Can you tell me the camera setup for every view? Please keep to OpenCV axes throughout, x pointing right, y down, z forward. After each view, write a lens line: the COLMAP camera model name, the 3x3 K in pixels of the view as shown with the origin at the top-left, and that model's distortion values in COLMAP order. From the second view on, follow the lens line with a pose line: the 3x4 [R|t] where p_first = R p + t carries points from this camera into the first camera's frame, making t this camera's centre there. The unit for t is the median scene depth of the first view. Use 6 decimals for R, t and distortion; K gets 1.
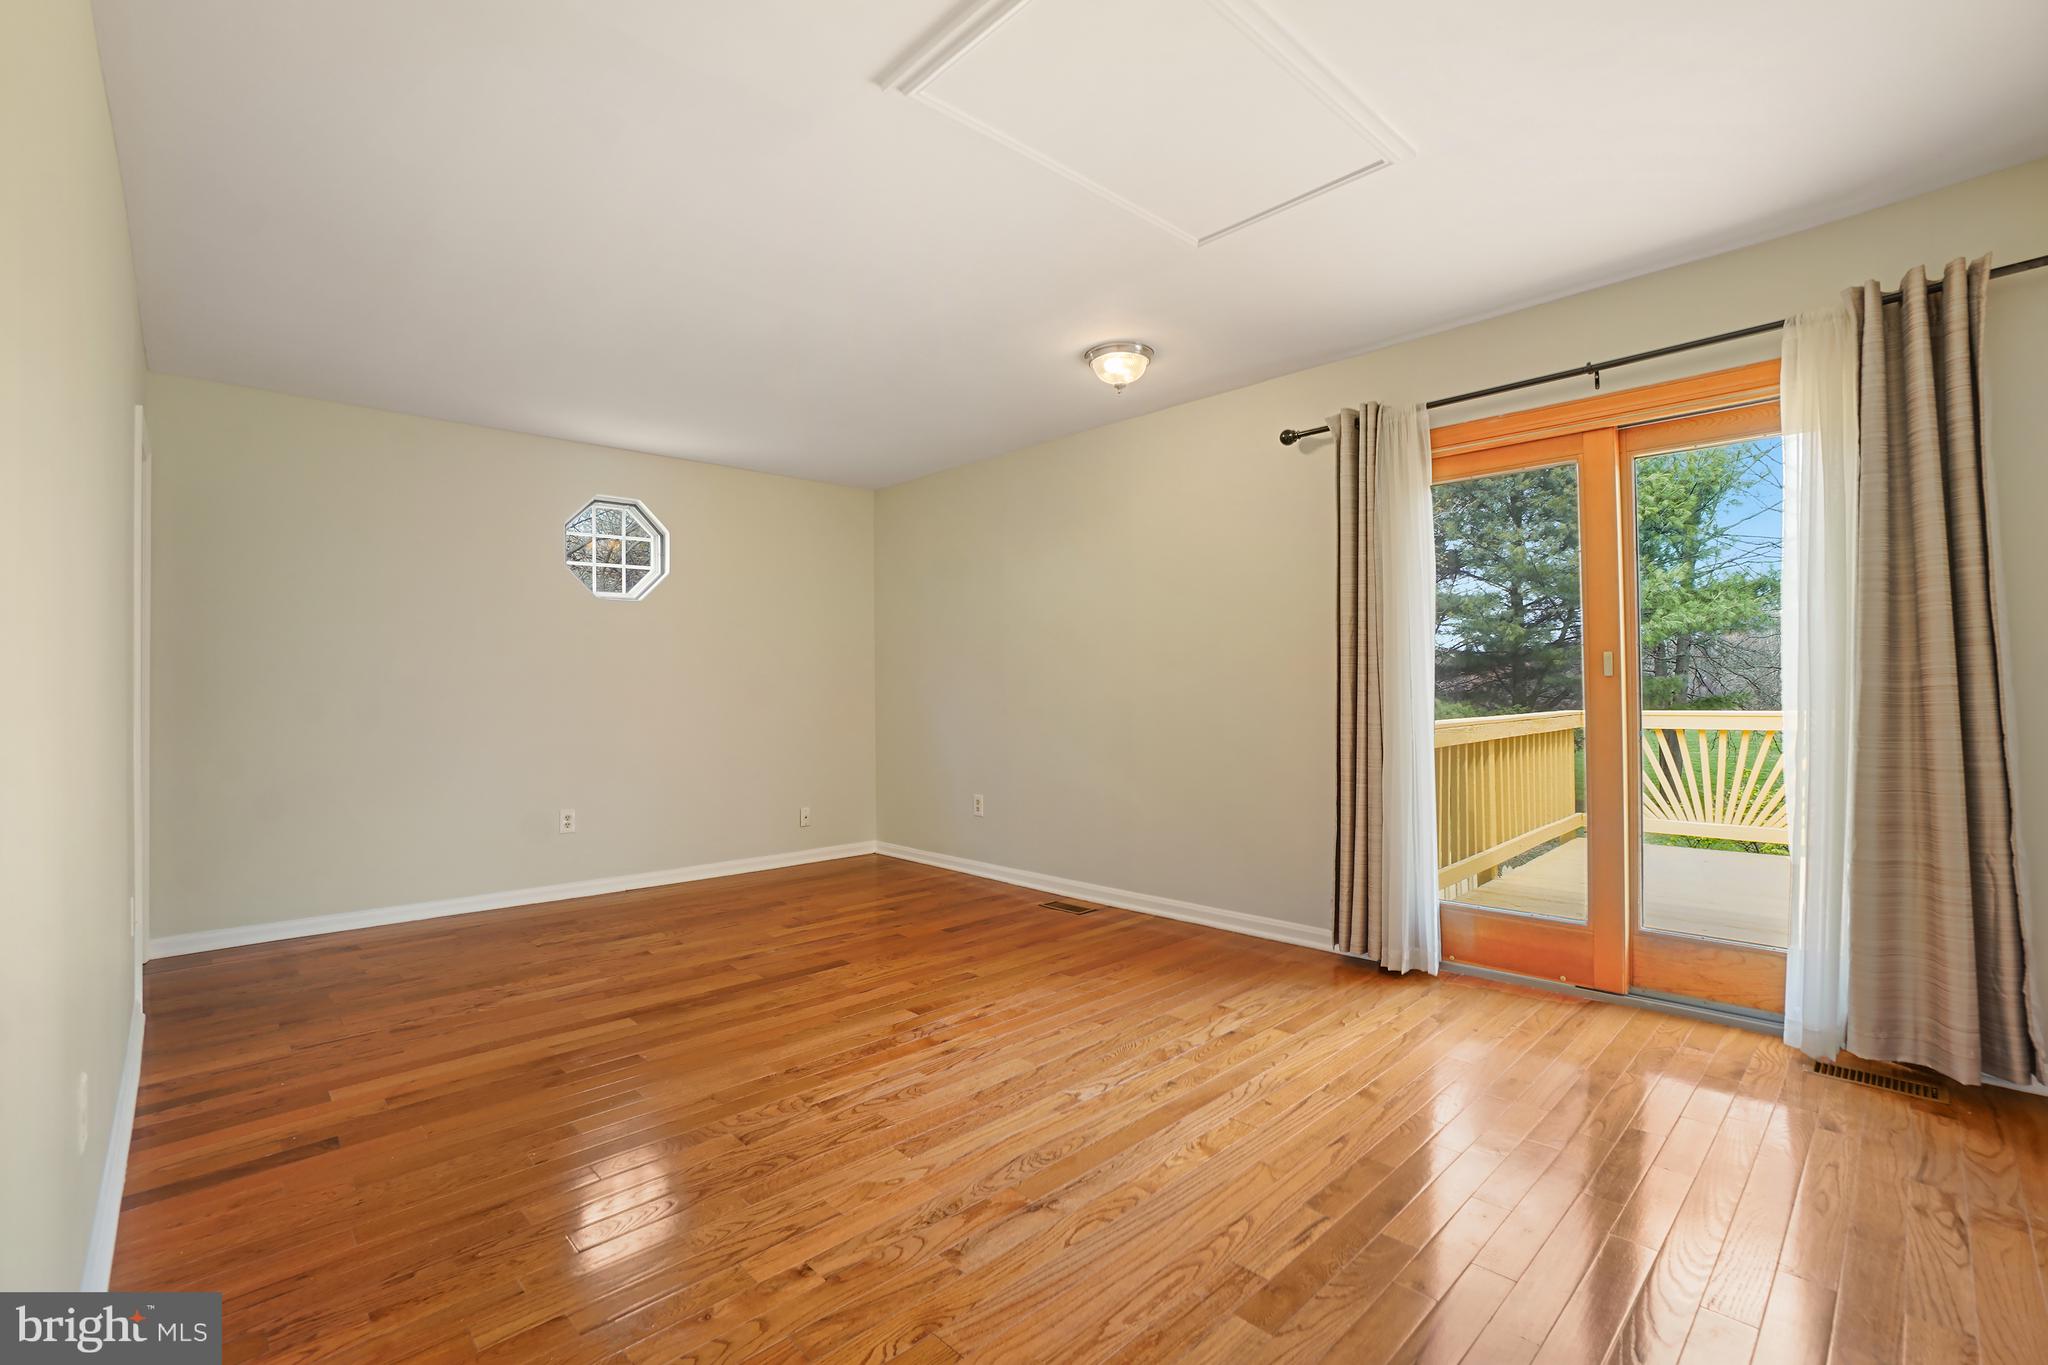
lens RADIAL K [[906.8, 0, 1029.8], [0, 906.8, 679.4], [0, 0, 1]] dist [-0.064365, 0.024836]
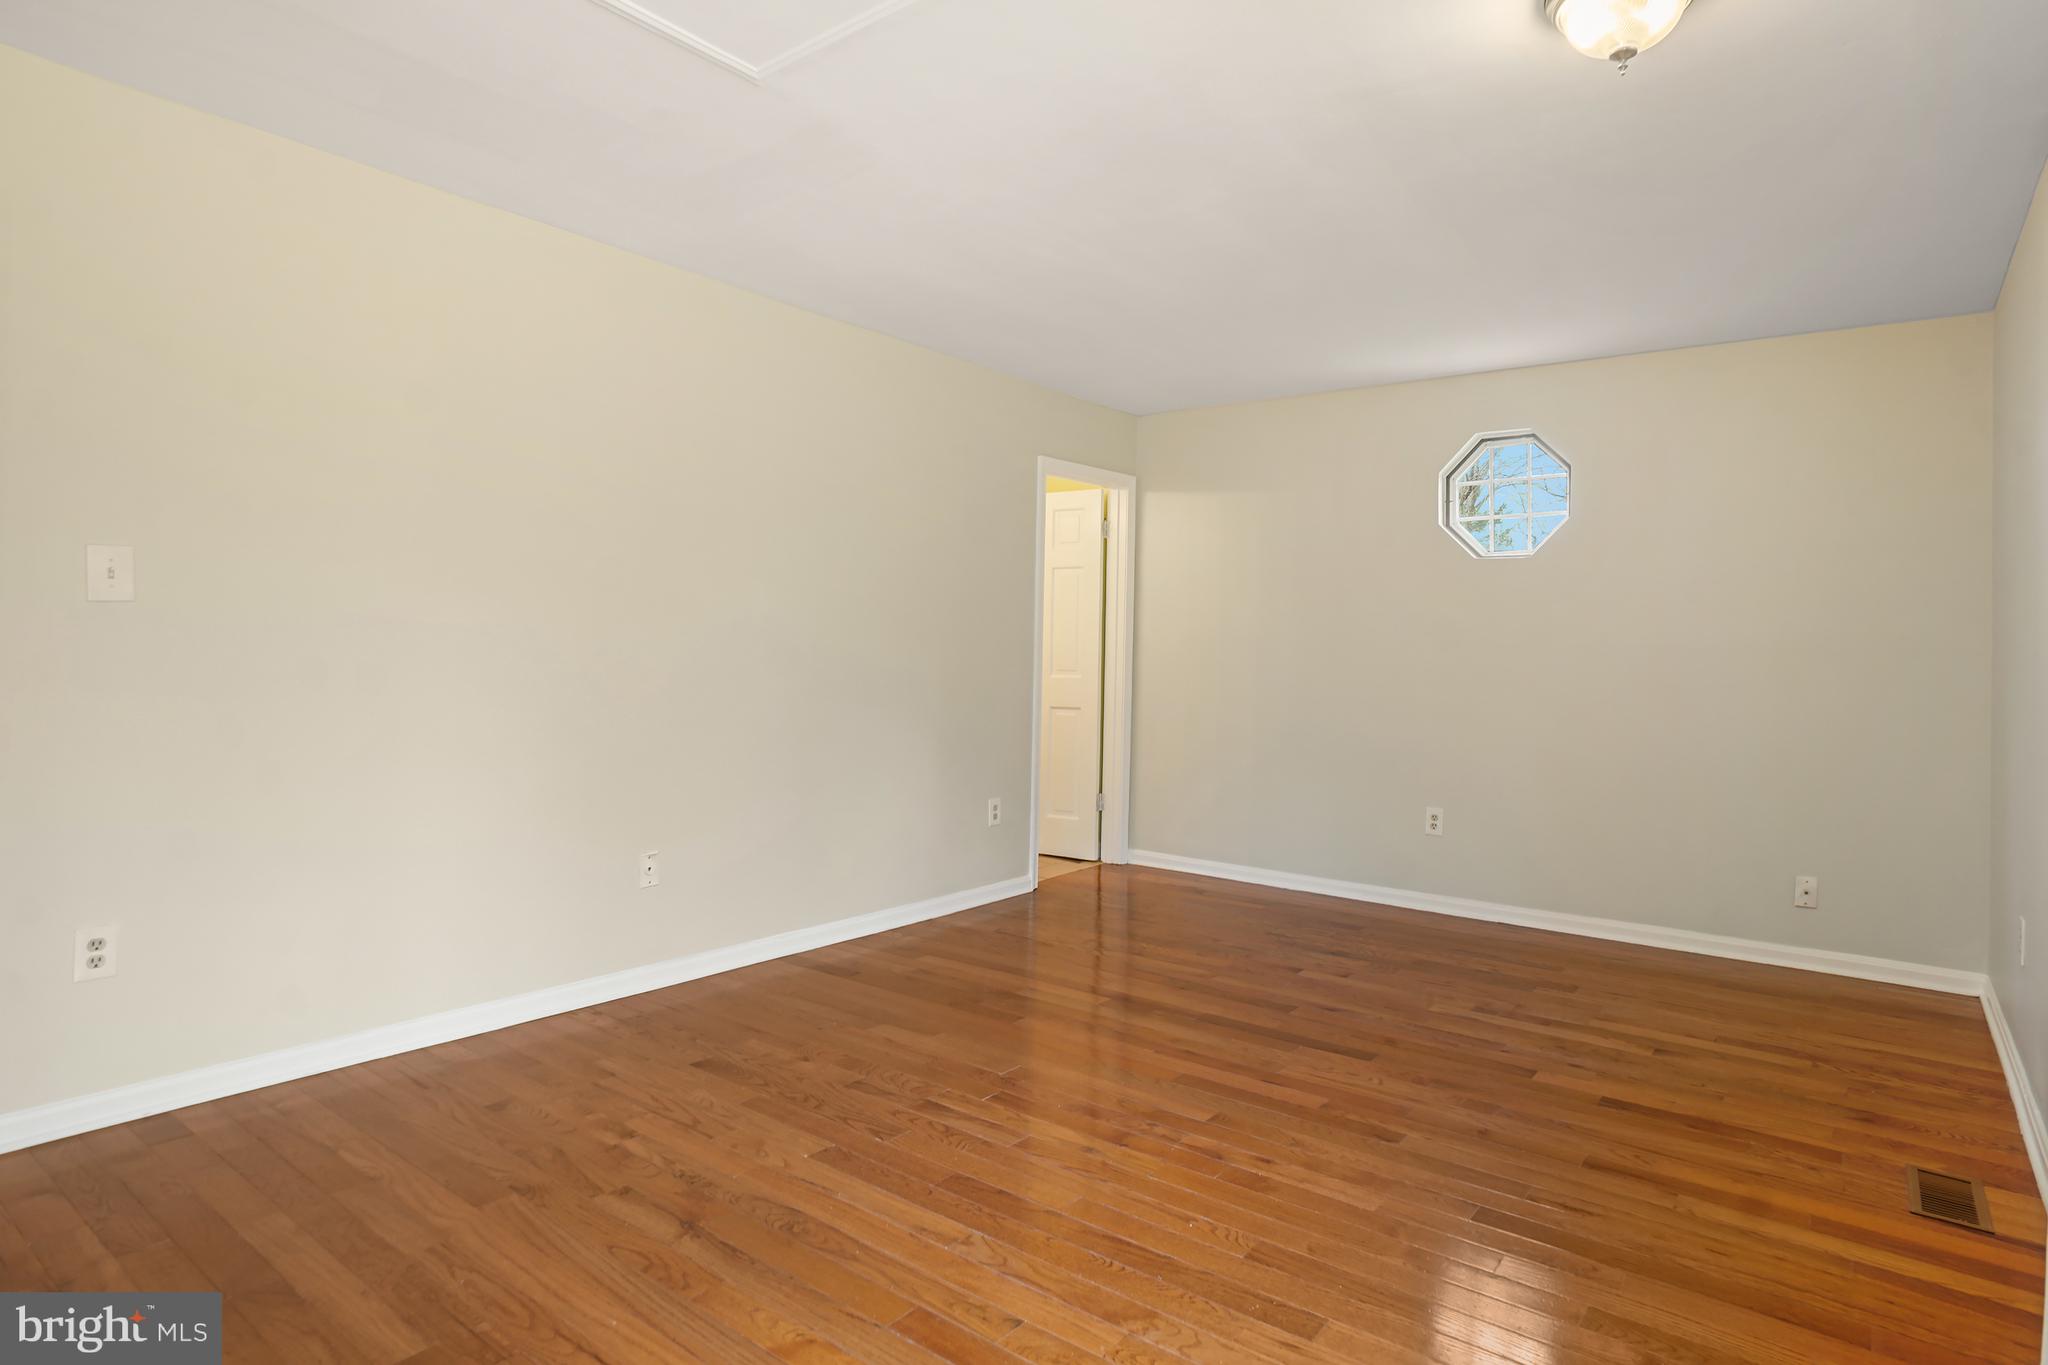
lens RADIAL K [[1110.3, 0, 1066.4], [0, 1110.3, 689.0], [0, 0, 1]] dist [-0.029195, 0.000032]
pose [[0.151880, 0.041513, -0.987527, 0.654842], [-0.012681, 0.999117, 0.040050, -0.008720], [0.988318, 0.006440, 0.152273, 0.677020]]
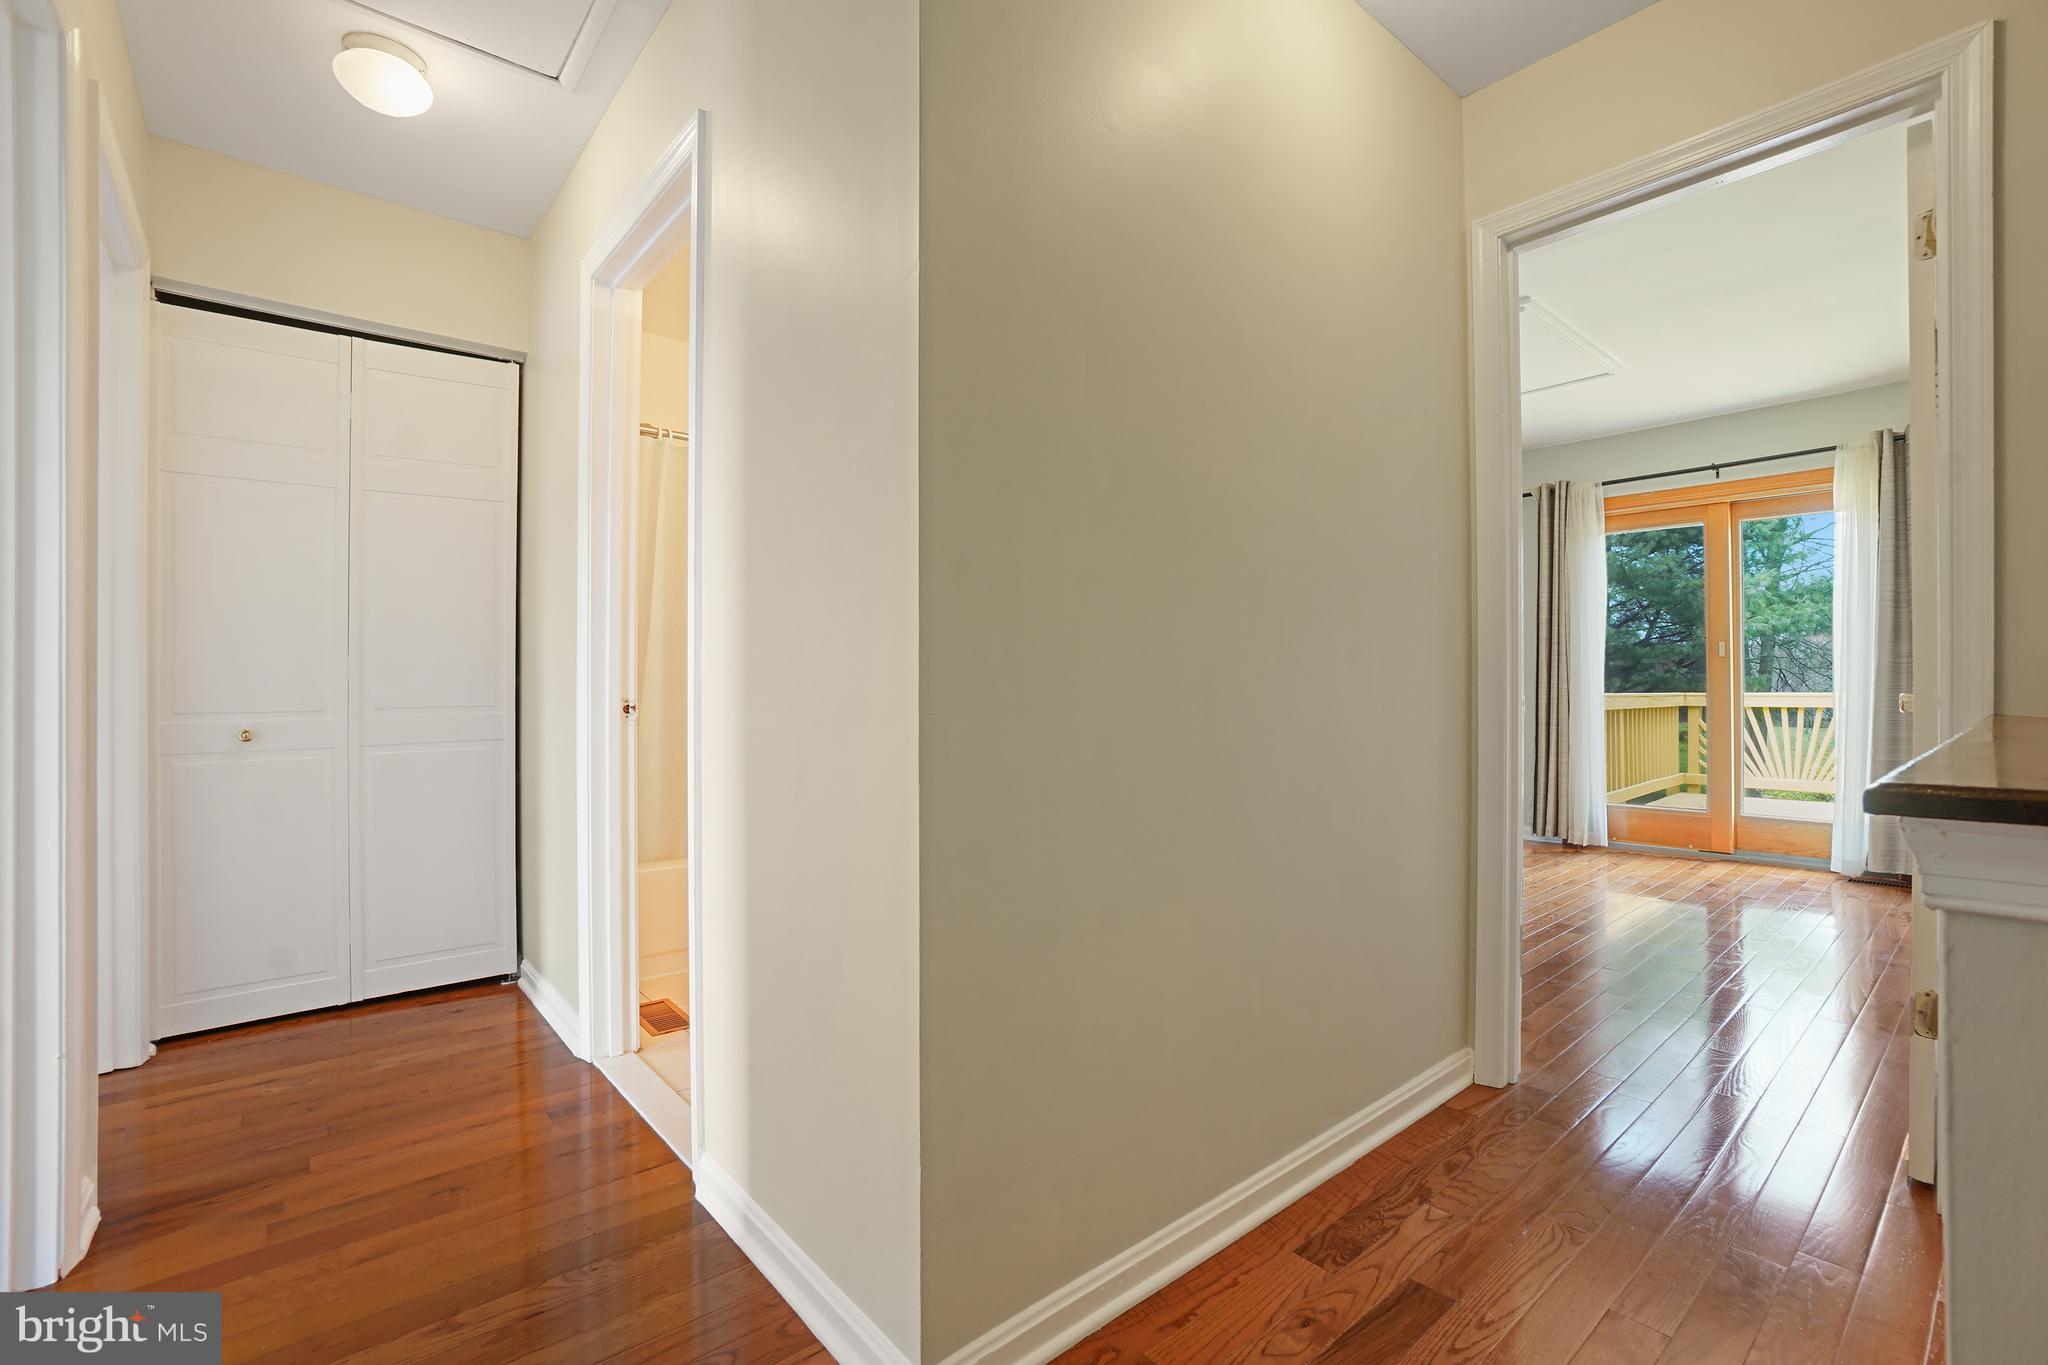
lens RADIAL K [[906.8, 0, 1029.8], [0, 906.8, 679.4], [0, 0, 1]] dist [-0.064365, 0.024836]
pose [[0.998086, 0.008868, -0.061203, -0.443039], [-0.008722, 0.999958, 0.002640, 0.037980], [0.061224, -0.002101, 0.998122, -0.591475]]
